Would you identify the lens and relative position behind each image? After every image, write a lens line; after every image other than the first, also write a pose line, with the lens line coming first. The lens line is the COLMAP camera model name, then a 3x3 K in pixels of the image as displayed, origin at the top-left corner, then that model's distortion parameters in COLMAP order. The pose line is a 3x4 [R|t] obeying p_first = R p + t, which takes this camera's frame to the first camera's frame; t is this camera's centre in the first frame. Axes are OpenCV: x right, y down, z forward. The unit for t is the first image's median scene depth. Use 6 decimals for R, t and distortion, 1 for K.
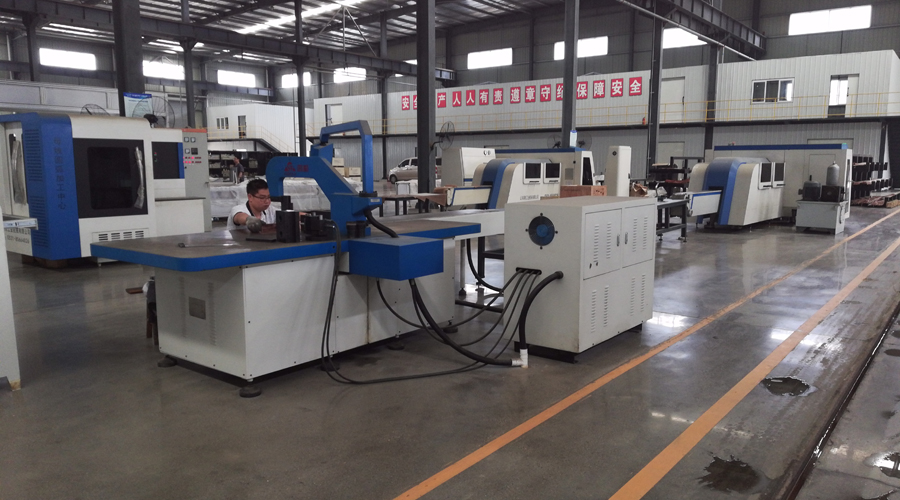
lens RADIAL K [[678.5, 0, 448.4], [0, 678.5, 255.0], [0, 0, 1]] dist [0.037891, -0.043878]
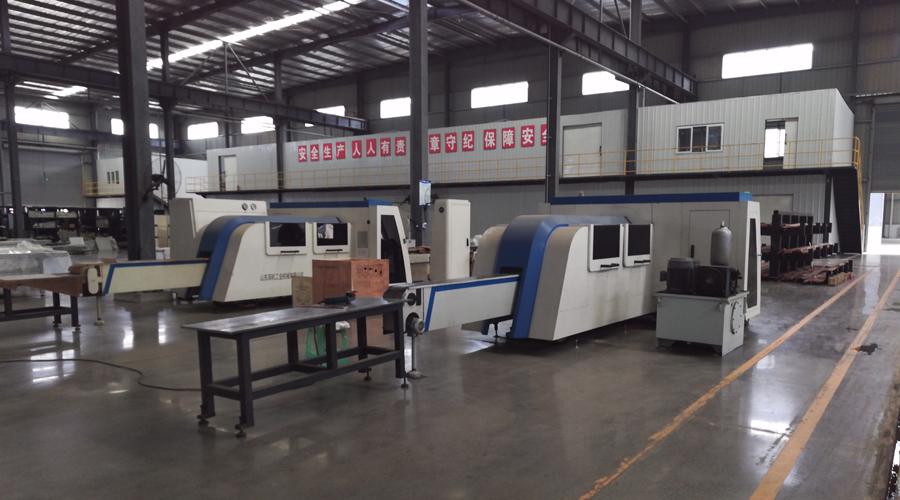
lens RADIAL K [[678.5, 0, 447.9], [0, 678.5, 286.4], [0, 0, 1]] dist [0.037891, -0.043878]
pose [[0.998988, -0.002064, 0.044922, 0.112500], [0.003871, 0.999185, -0.040173, -0.022483], [-0.044803, 0.040306, 0.998182, 0.161427]]
